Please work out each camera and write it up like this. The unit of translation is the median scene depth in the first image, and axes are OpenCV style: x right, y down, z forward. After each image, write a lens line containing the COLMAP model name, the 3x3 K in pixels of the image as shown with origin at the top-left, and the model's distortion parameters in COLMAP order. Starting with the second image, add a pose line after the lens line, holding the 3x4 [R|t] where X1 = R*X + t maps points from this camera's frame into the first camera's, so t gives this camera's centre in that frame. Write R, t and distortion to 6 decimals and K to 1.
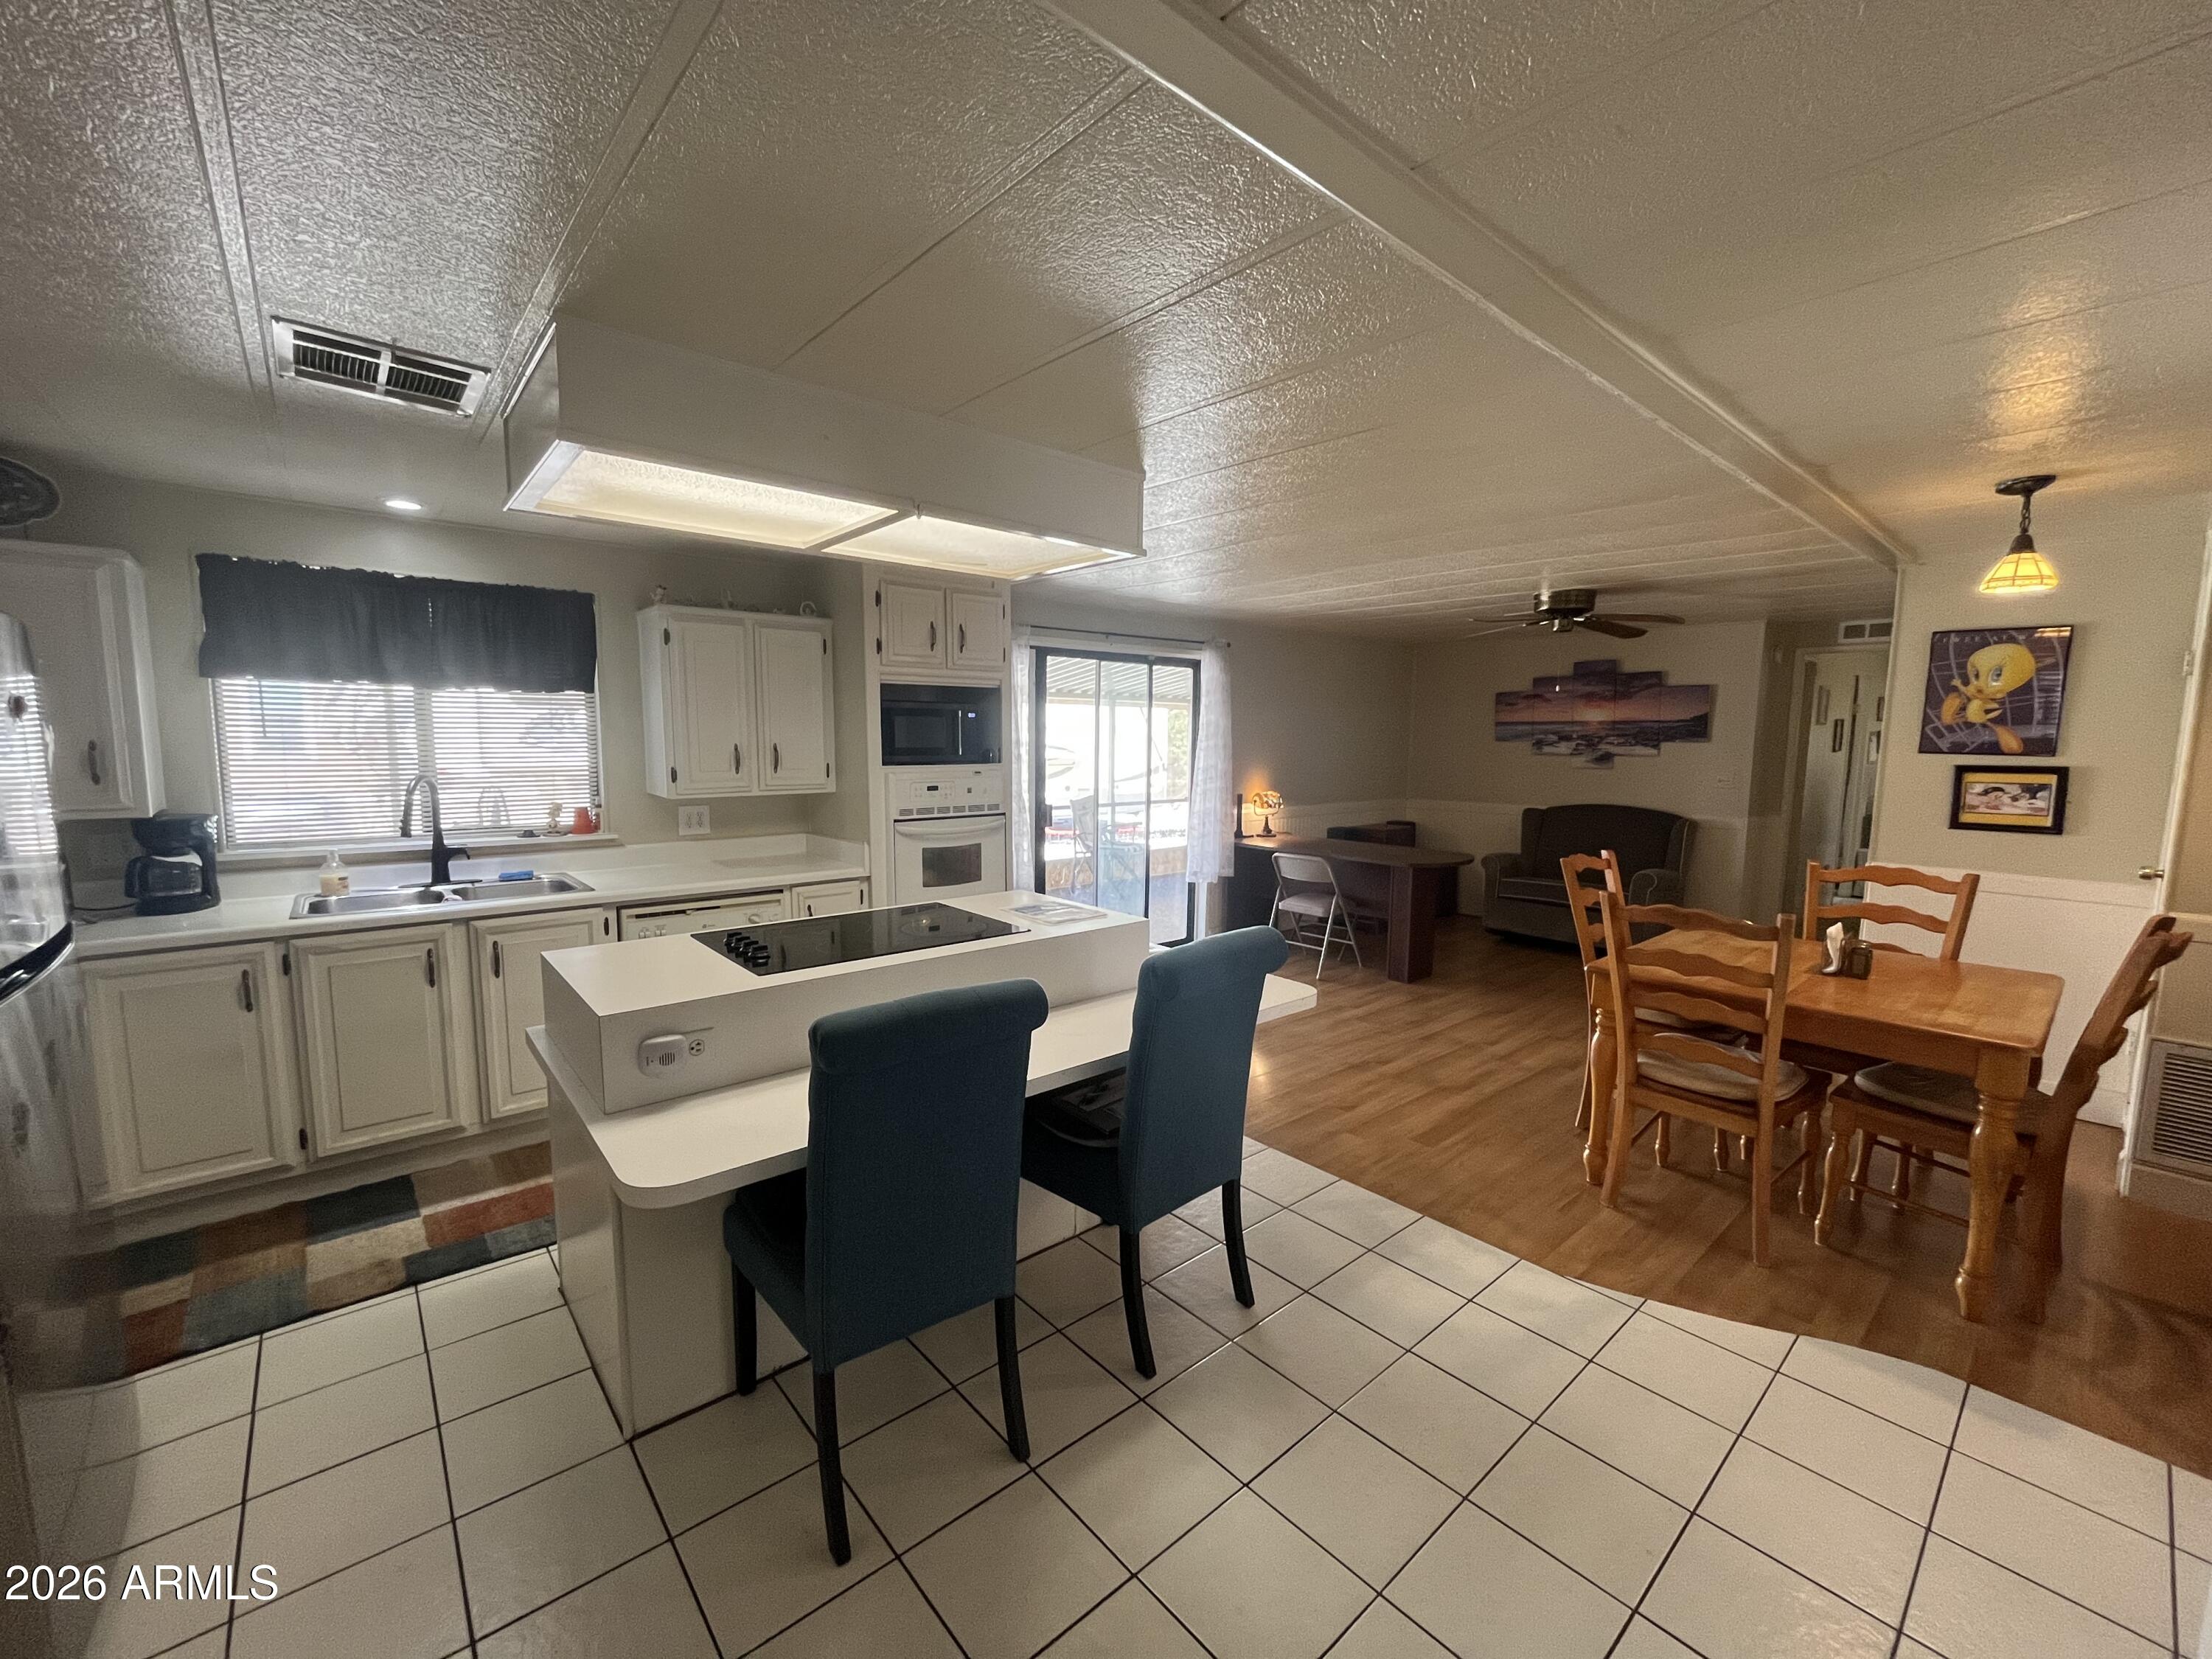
lens RADIAL K [[897.9, 0, 1103.4], [0, 897.9, 835.0], [0, 0, 1]] dist [-0.003304, 0.000360]
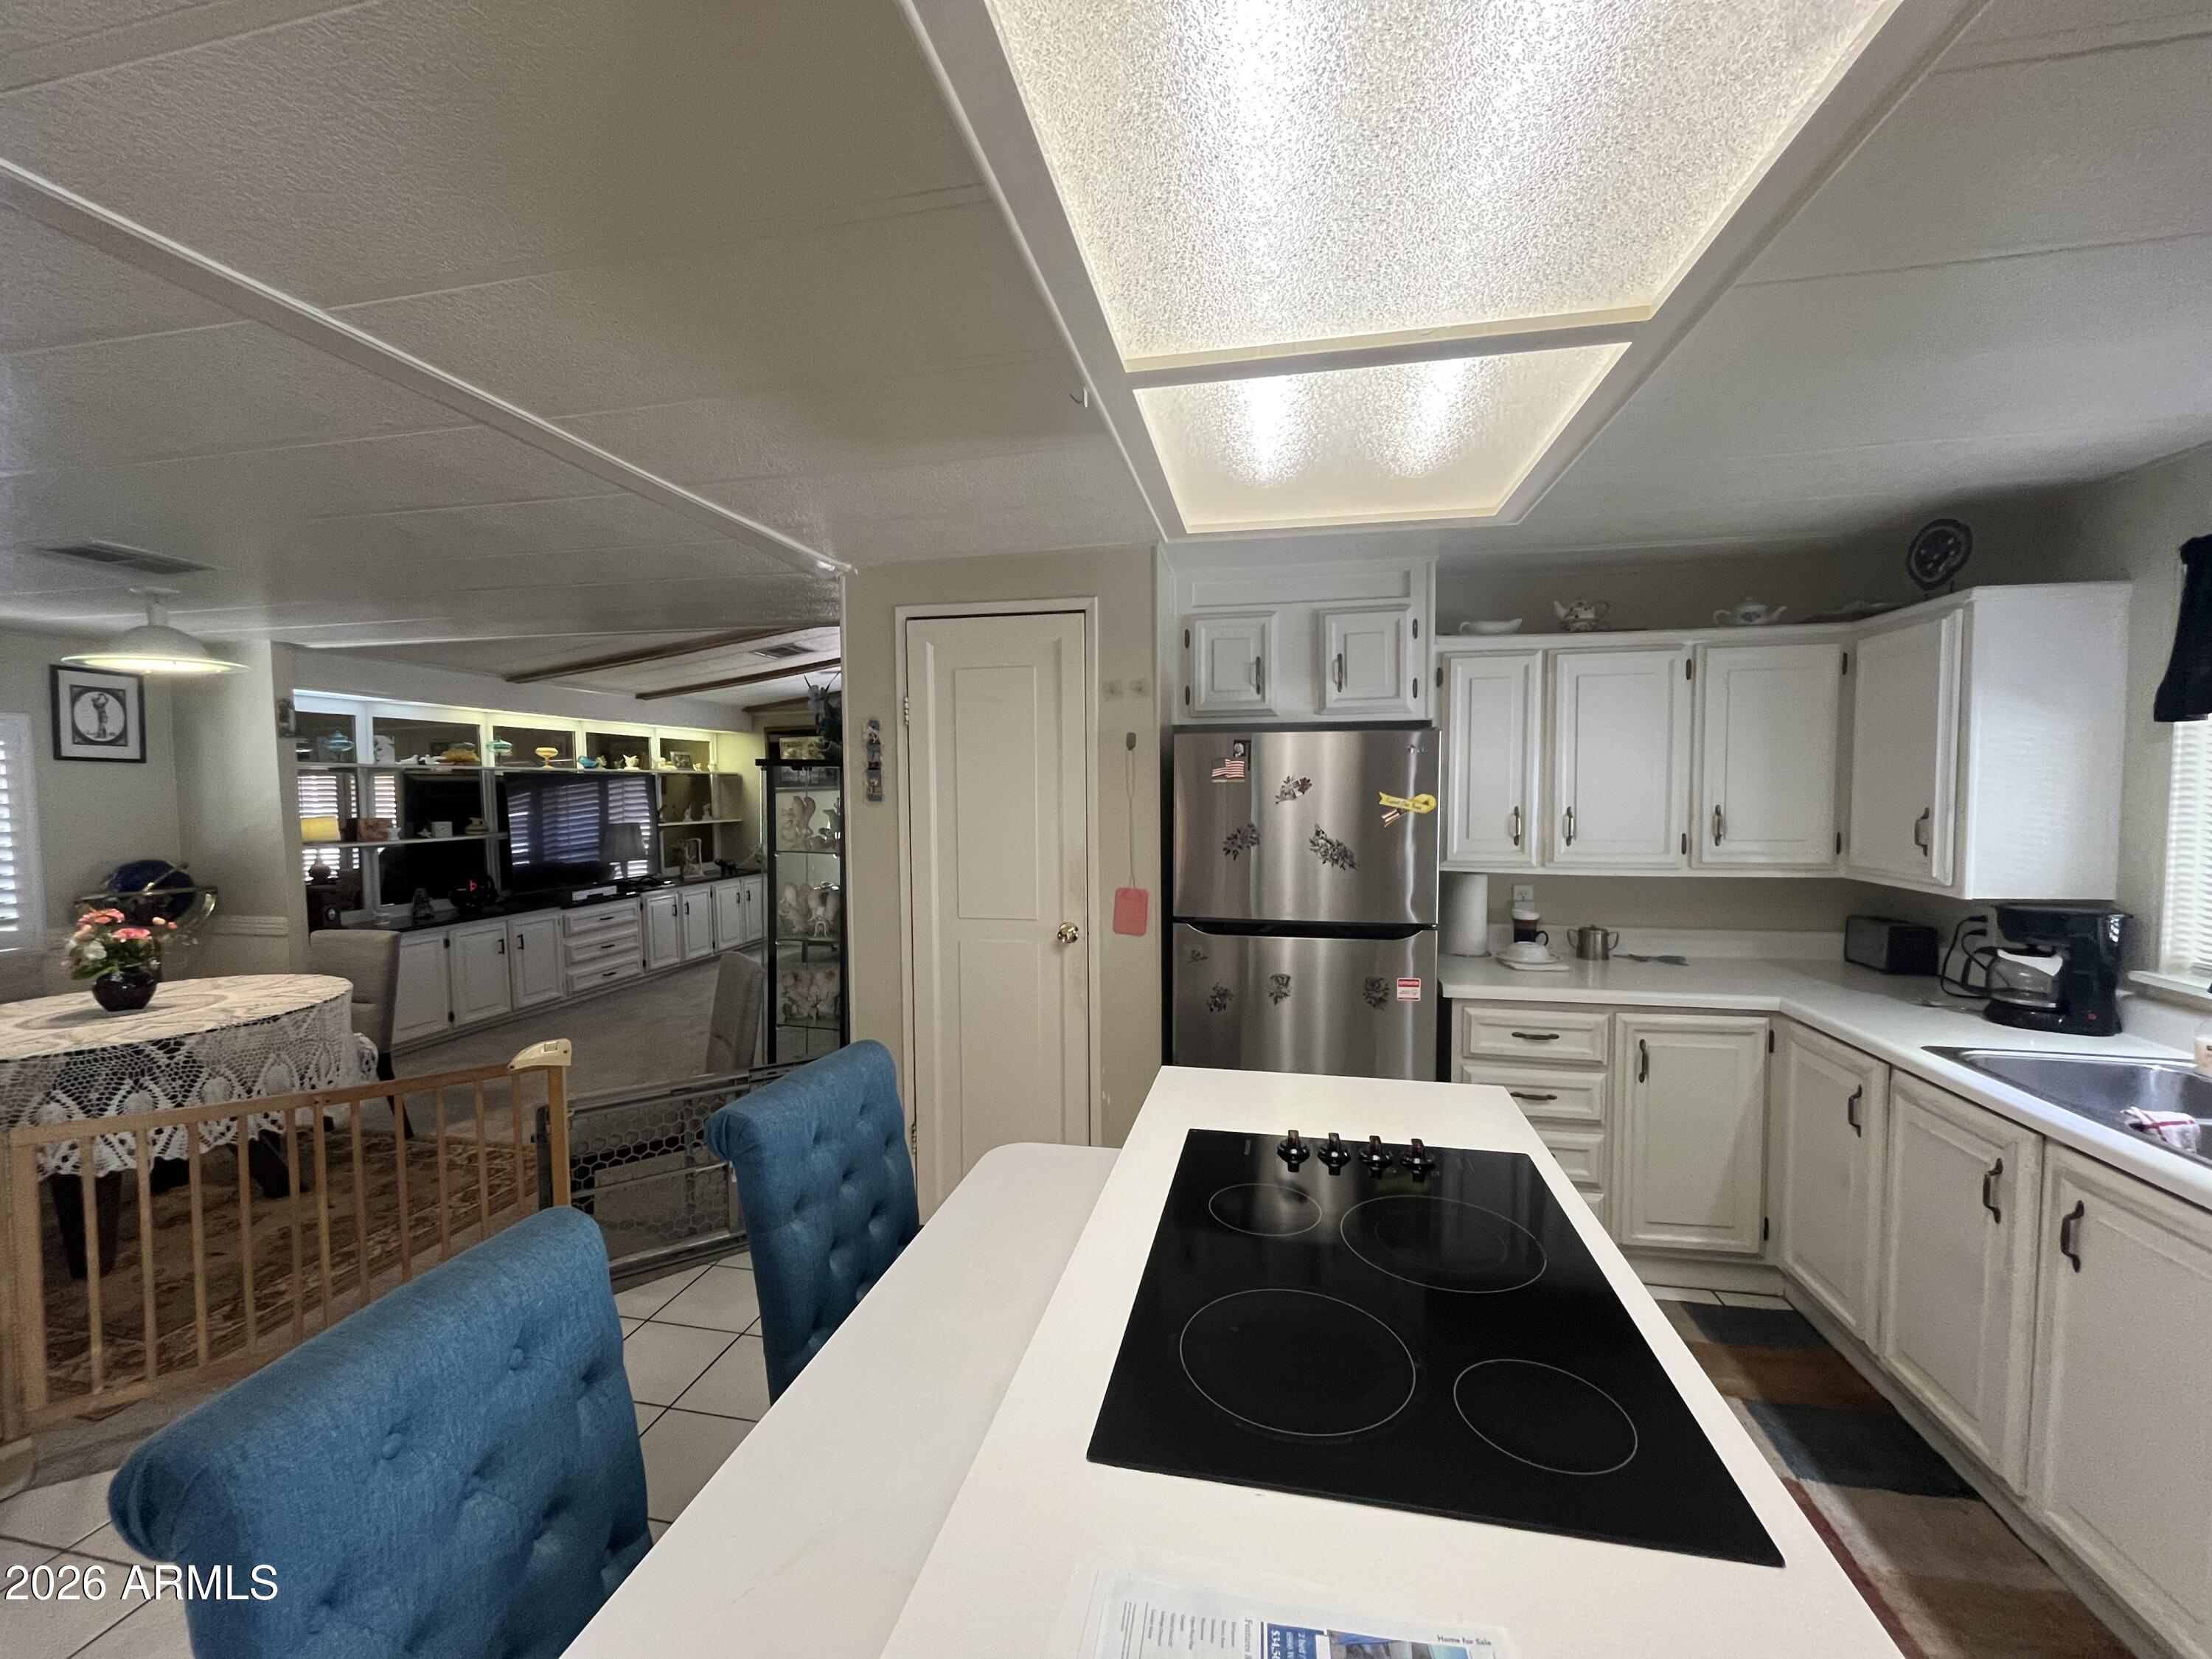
lens RADIAL K [[897.9, 0, 1101.2], [0, 897.9, 835.2], [0, 0, 1]] dist [-0.003304, 0.000360]
pose [[-0.793552, 0.029573, -0.607784, 0.061959], [-0.066884, 0.988527, 0.135426, -0.094187], [0.604816, 0.148118, -0.782470, 0.785209]]
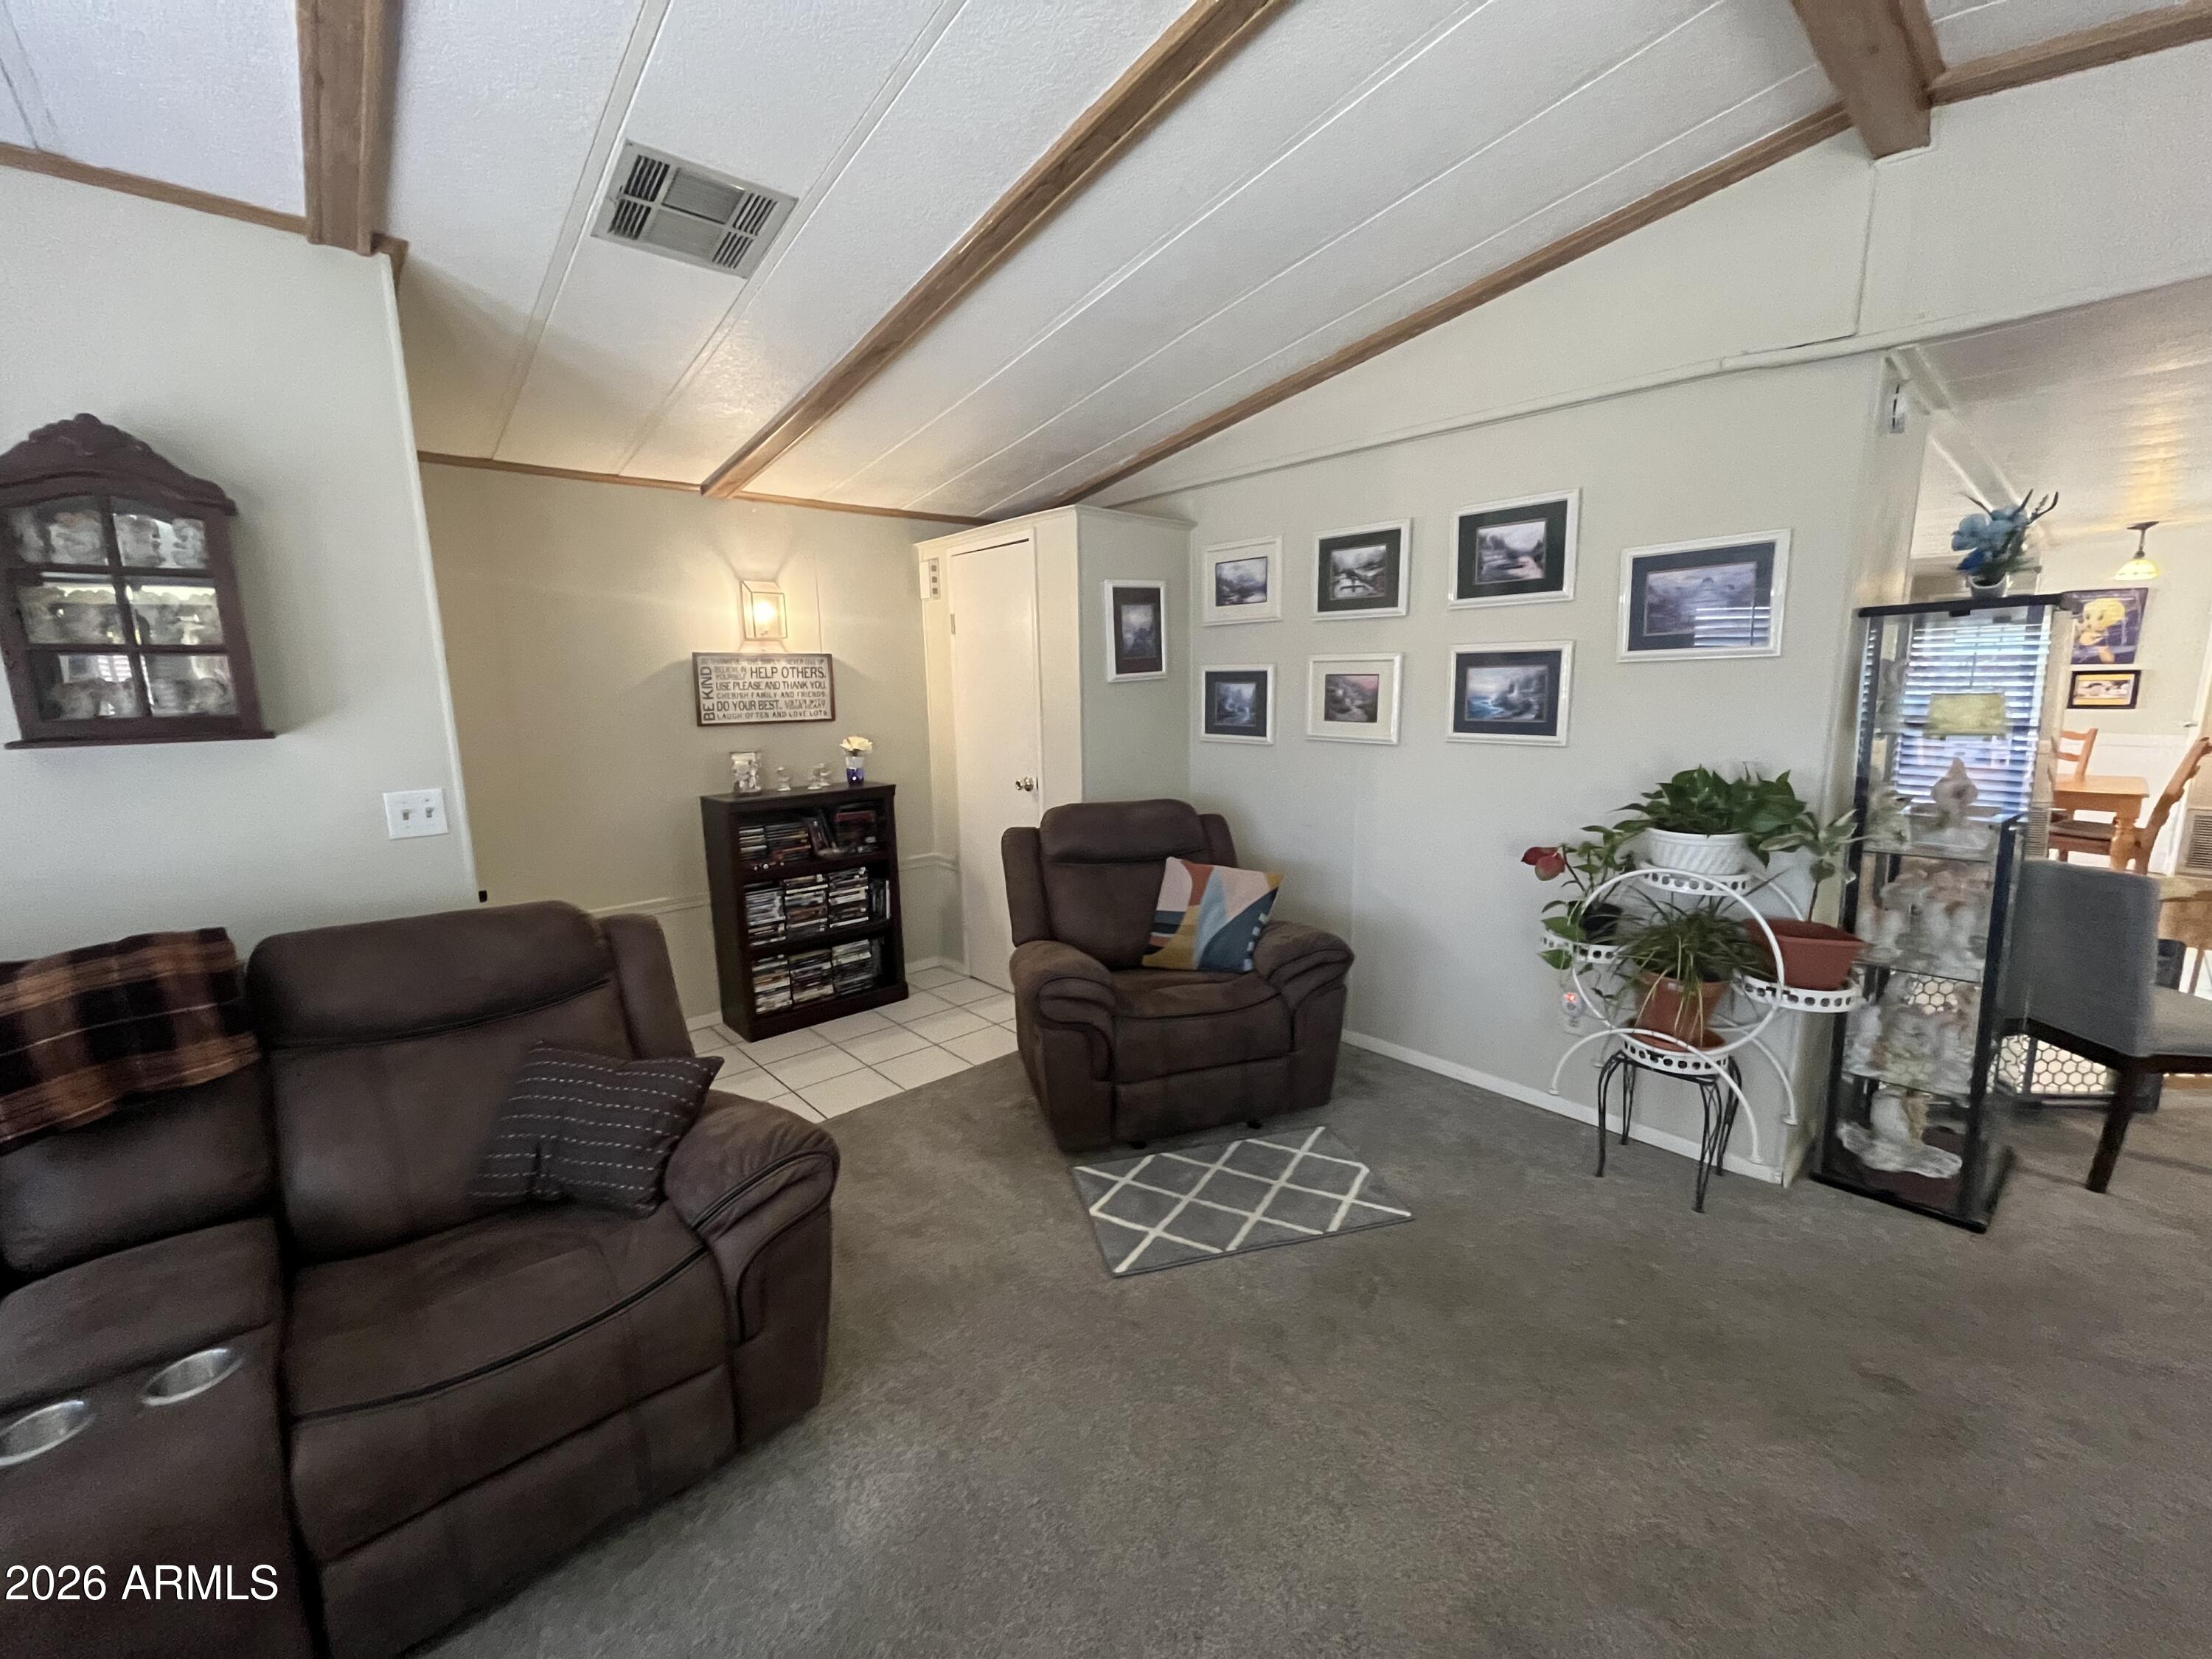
lens RADIAL K [[897.9, 0, 1106.2], [0, 897.9, 831.6], [0, 0, 1]] dist [-0.003304, 0.000360]
pose [[0.999486, -0.028839, 0.013986, -0.865075], [0.027929, 0.997725, 0.061361, 0.067647], [-0.015723, -0.060939, 0.998018, -0.648992]]
